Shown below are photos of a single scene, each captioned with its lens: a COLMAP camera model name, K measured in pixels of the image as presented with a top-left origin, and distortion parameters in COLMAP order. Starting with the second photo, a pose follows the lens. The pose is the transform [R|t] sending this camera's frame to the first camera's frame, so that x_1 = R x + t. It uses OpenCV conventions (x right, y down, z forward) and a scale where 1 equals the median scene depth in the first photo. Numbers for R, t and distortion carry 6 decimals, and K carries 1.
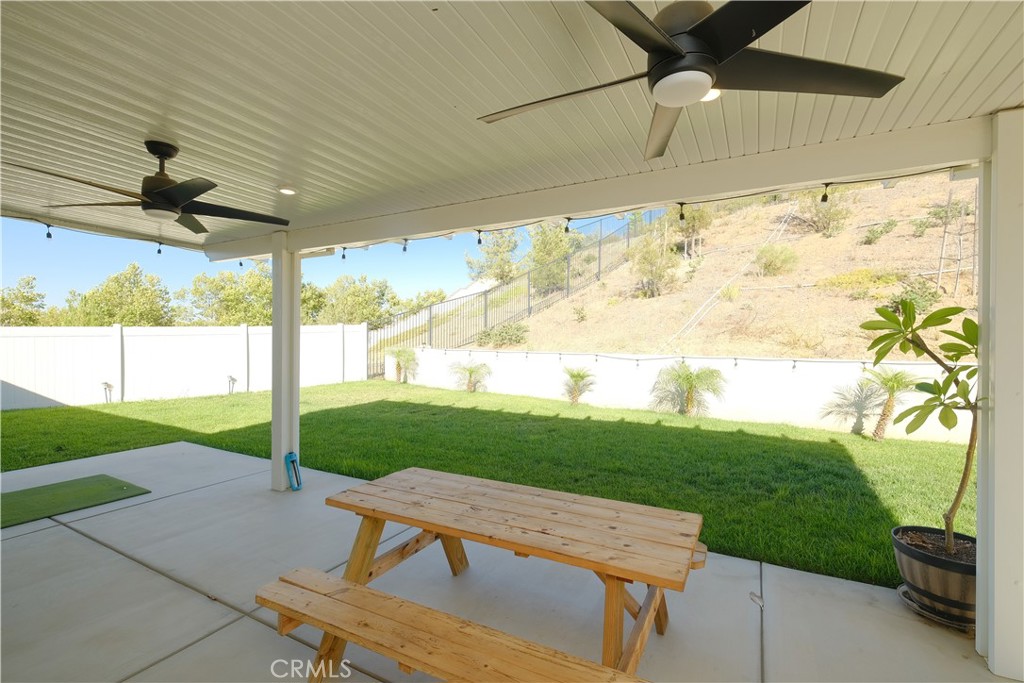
lens RADIAL K [[444.9, 0, 507.6], [0, 444.9, 342.9], [0, 0, 1]] dist [-0.002045, 0.000058]
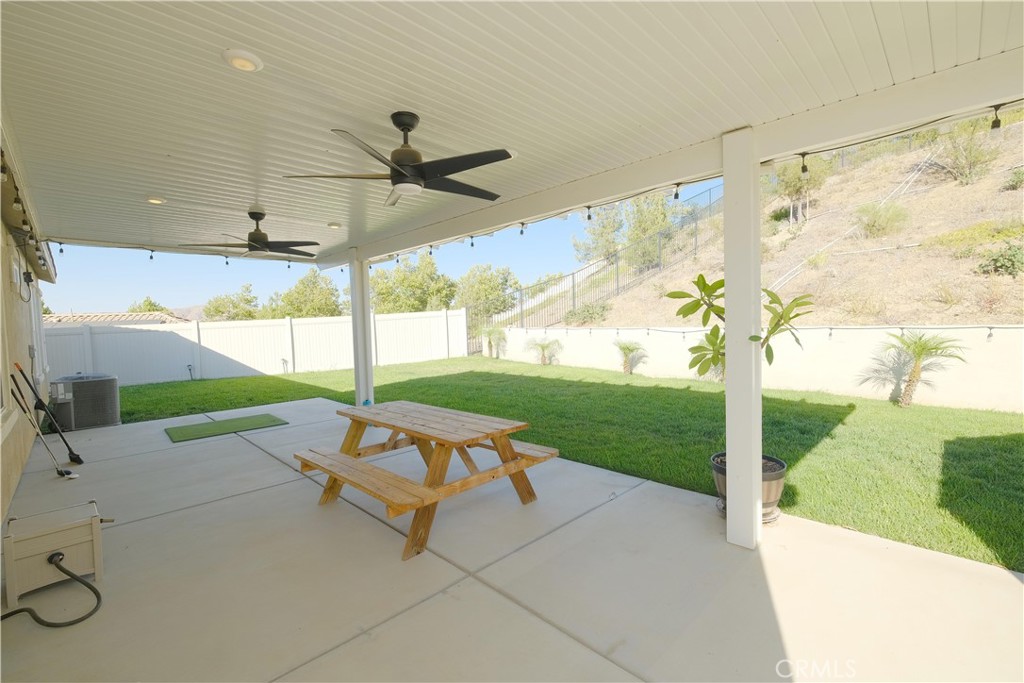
lens RADIAL K [[444.9, 0, 520.0], [0, 444.9, 343.3], [0, 0, 1]] dist [-0.002045, 0.000058]
pose [[0.957201, -0.019556, -0.288761, 0.164742], [0.031884, 0.998767, 0.038048, 0.008796], [0.287661, -0.045626, 0.956645, -0.094287]]
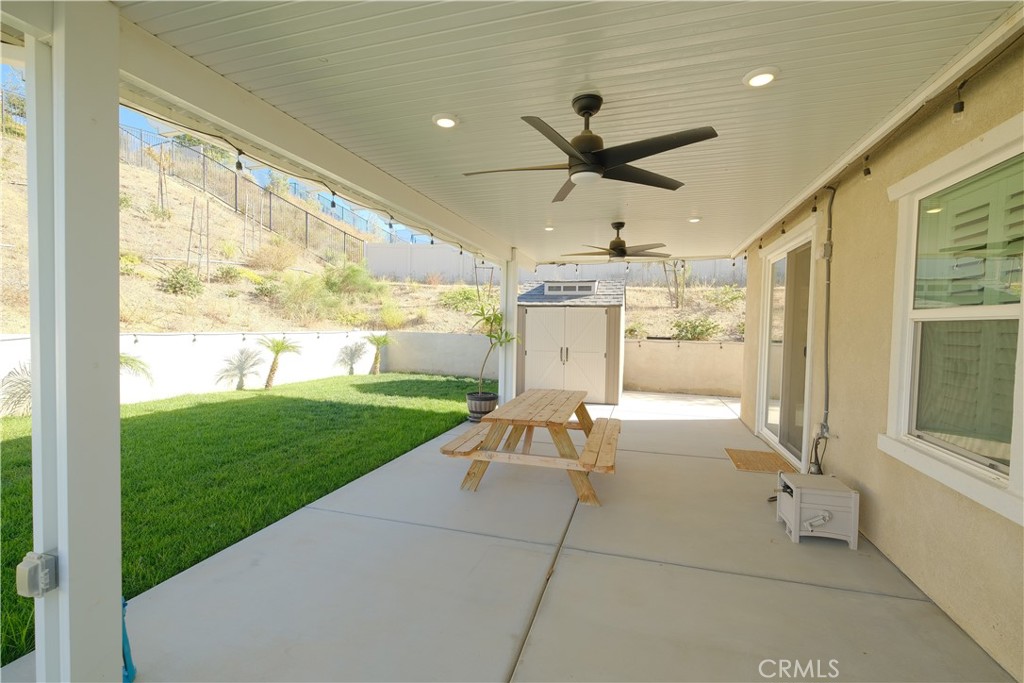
lens RADIAL K [[444.9, 0, 510.0], [0, 444.9, 340.8], [0, 0, 1]] dist [-0.002045, 0.000058]
pose [[-0.205013, -0.037195, 0.978052, -0.361564], [-0.013778, 0.999288, 0.035115, 0.004305], [-0.978662, -0.006277, -0.205380, 0.292380]]
